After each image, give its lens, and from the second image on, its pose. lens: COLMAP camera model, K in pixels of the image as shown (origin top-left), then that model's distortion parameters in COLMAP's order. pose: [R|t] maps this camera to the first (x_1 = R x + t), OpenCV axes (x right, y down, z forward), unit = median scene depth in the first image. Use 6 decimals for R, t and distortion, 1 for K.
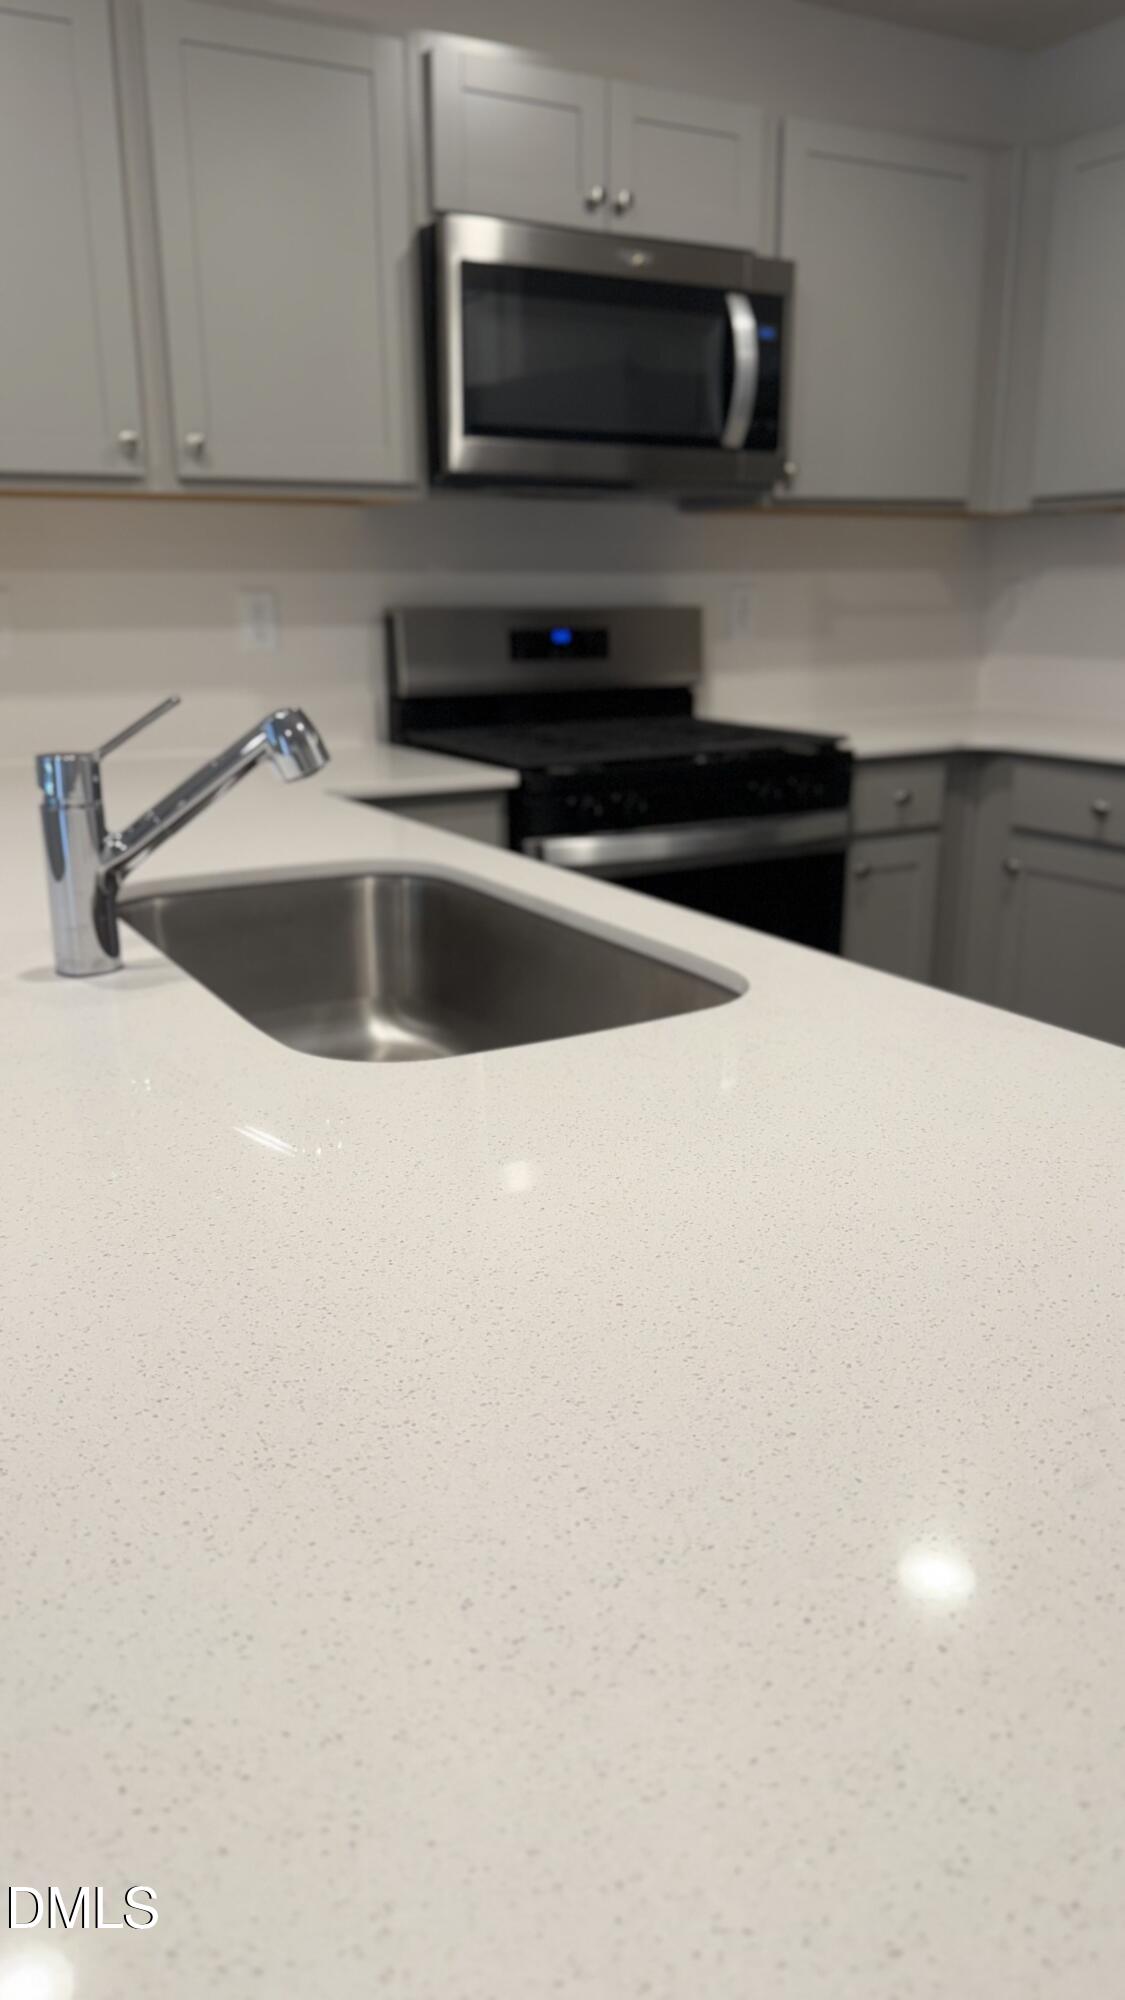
lens RADIAL K [[1444.3, 0, 556.4], [0, 1444.3, 996.9], [0, 0, 1]] dist [0.186314, -0.352838]
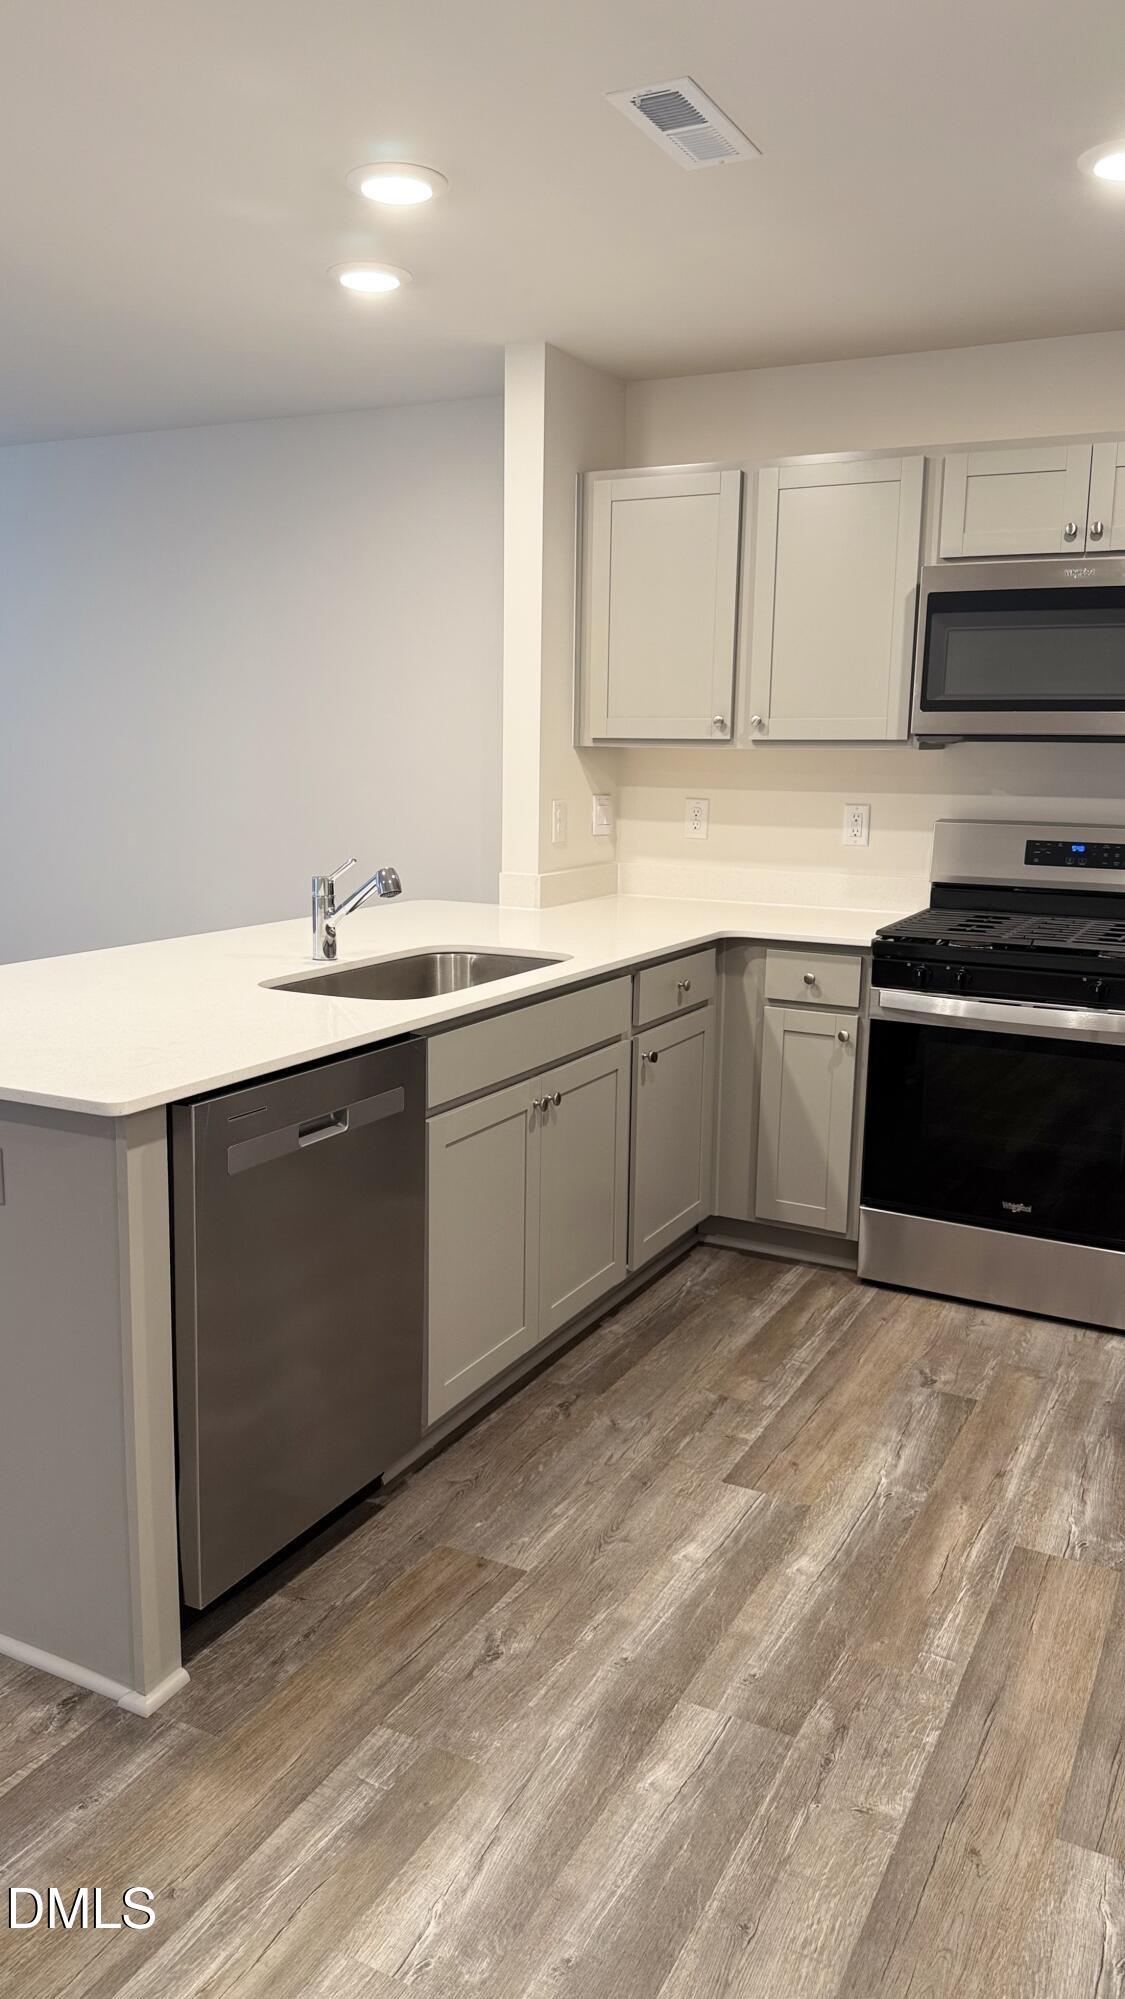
lens RADIAL K [[1448.4, 0, 553.2], [0, 1448.4, 998.2], [0, 0, 1]] dist [0.124885, -0.182589]
pose [[0.542151, 0.162510, -0.824417, 0.848403], [-0.245603, 0.968922, 0.029482, -0.055433], [0.803587, 0.186495, 0.565215, -0.035049]]
